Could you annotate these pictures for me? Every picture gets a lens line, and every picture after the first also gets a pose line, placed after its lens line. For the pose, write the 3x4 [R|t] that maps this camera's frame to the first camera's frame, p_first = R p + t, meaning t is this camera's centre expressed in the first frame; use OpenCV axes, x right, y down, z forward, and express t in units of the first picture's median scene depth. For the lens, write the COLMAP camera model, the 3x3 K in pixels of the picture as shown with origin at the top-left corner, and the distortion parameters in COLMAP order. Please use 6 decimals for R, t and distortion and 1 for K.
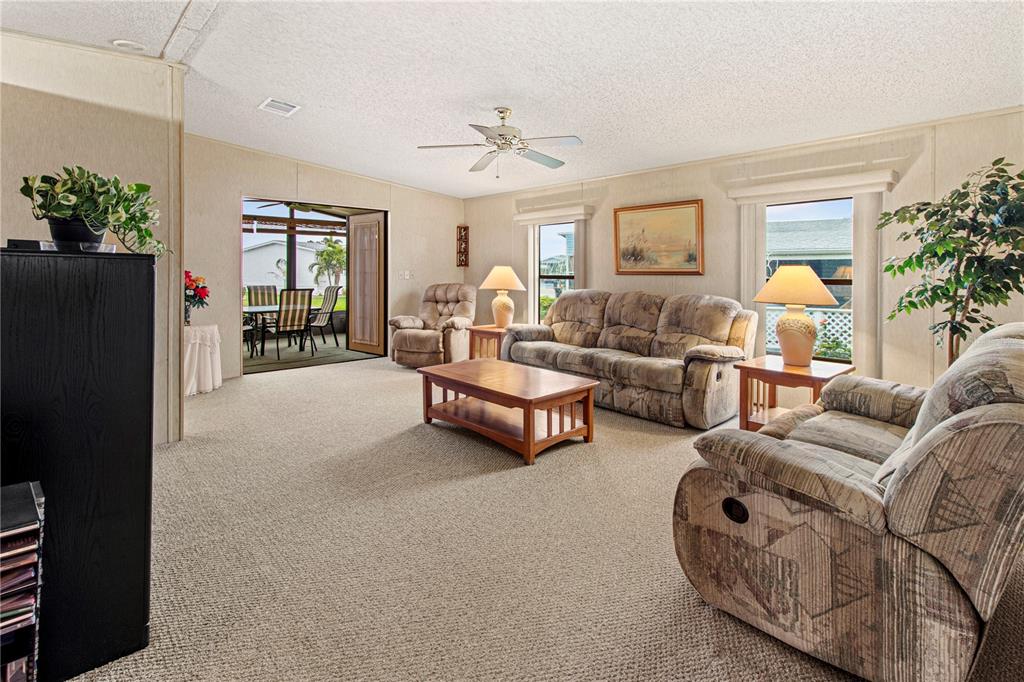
lens RADIAL K [[497.8, 0, 538.0], [0, 497.8, 270.1], [0, 0, 1]] dist [0.005580, -0.000460]
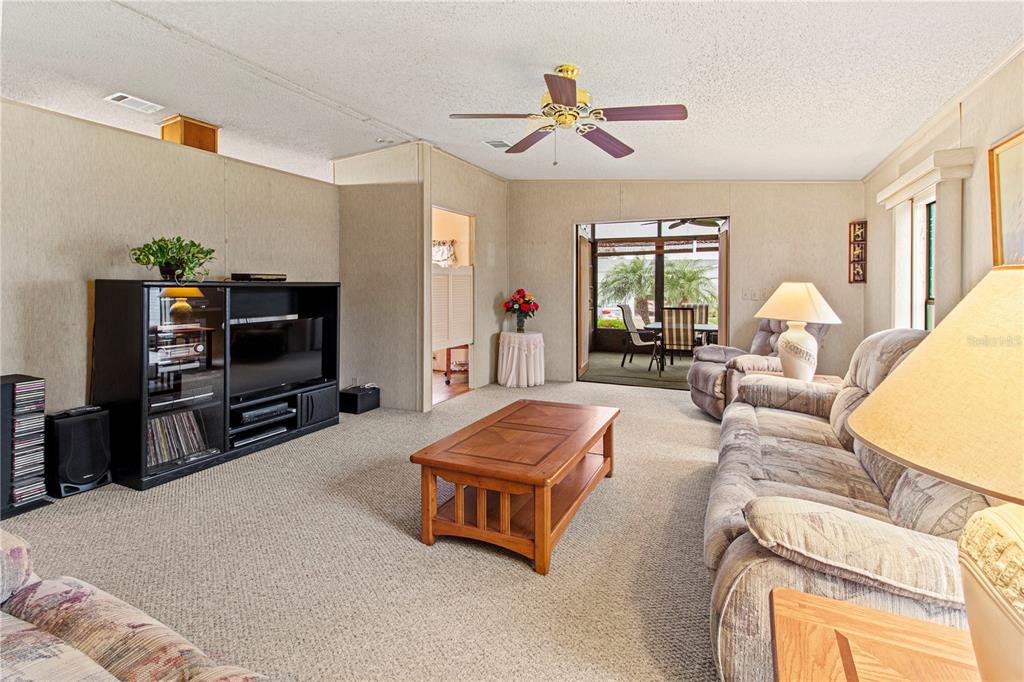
lens RADIAL K [[491.8, 0, 523.7], [0, 491.8, 303.8], [0, 0, 1]] dist [0.002260, 0.000434]
pose [[0.365813, 0.029266, -0.930228, 0.506482], [0.000367, 0.999501, 0.031590, -0.002270], [0.930688, -0.011897, 0.365619, 0.594788]]
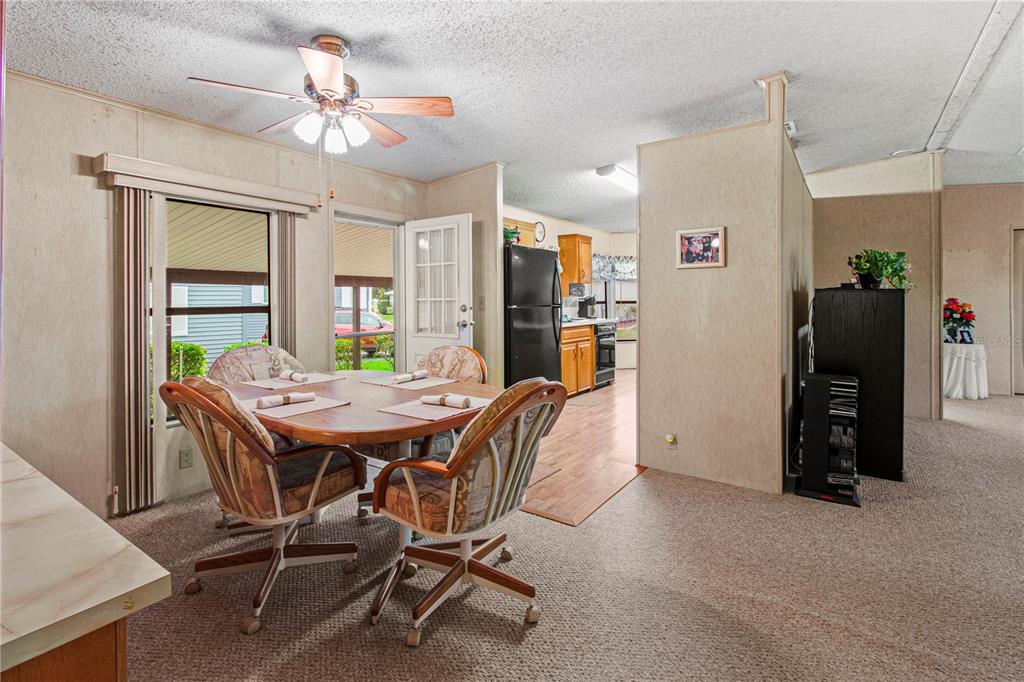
lens RADIAL K [[491.8, 0, 515.7], [0, 491.8, 302.7], [0, 0, 1]] dist [0.002260, 0.000434]
pose [[0.189547, 0.000807, -0.981871, 0.311470], [0.005748, 0.999982, 0.001931, 0.003735], [0.981855, -0.006009, 0.189538, -0.321486]]
